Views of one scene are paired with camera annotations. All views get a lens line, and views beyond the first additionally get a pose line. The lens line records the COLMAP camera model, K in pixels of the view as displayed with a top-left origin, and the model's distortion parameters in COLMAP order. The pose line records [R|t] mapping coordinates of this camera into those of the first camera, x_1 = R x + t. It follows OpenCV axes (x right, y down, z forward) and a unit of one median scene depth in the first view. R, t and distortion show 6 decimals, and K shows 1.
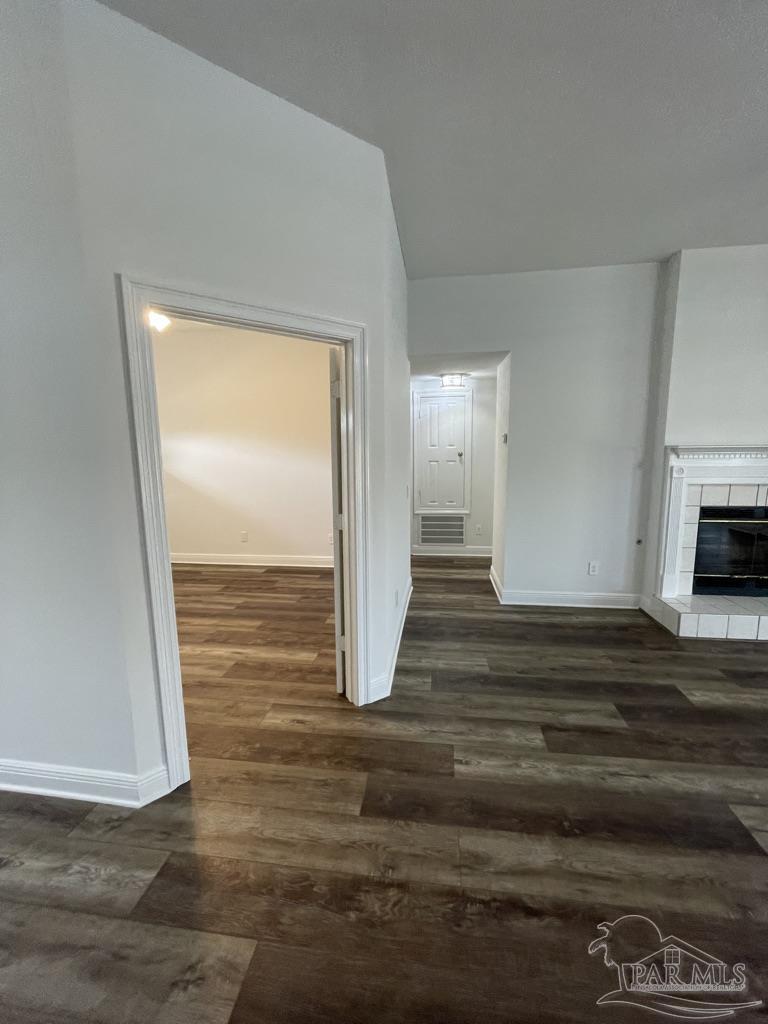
lens RADIAL K [[412.7, 0, 381.1], [0, 412.7, 514.6], [0, 0, 1]] dist [-0.002219, -0.000991]
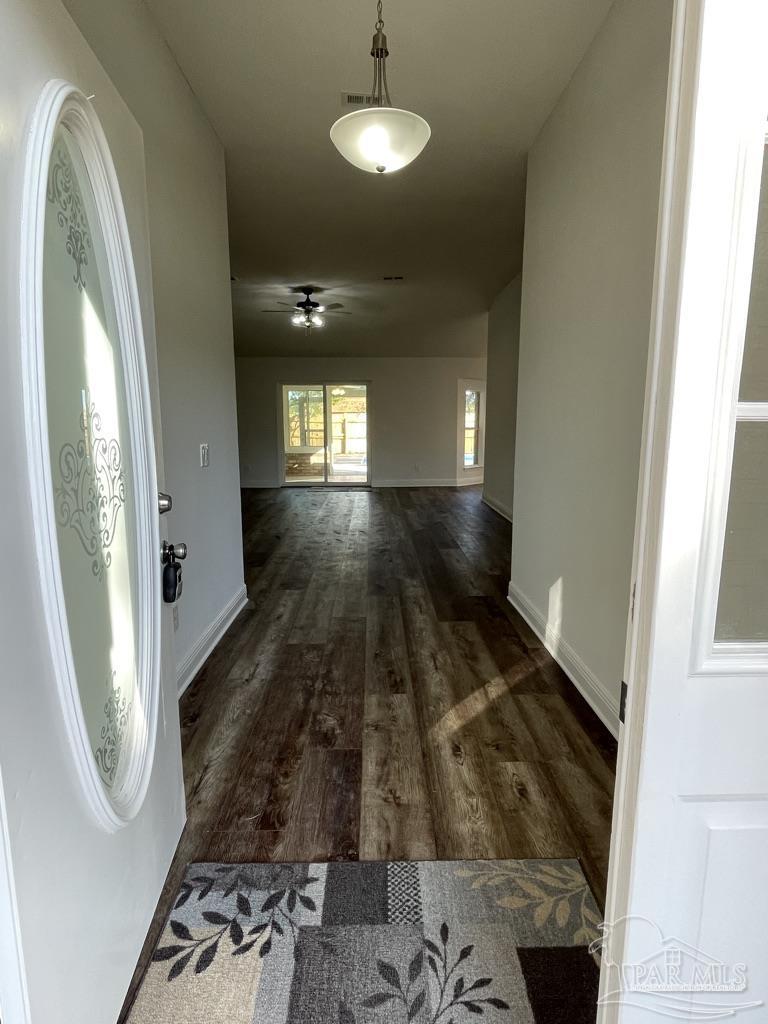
lens RADIAL K [[566.2, 0, 384.6], [0, 566.2, 511.2], [0, 0, 1]] dist [-0.002102, -0.000014]
pose [[-0.155972, -0.148110, 0.976594, -2.279405], [0.144047, 0.974714, 0.170830, 0.017455], [-0.977202, 0.167320, -0.130693, 0.535141]]
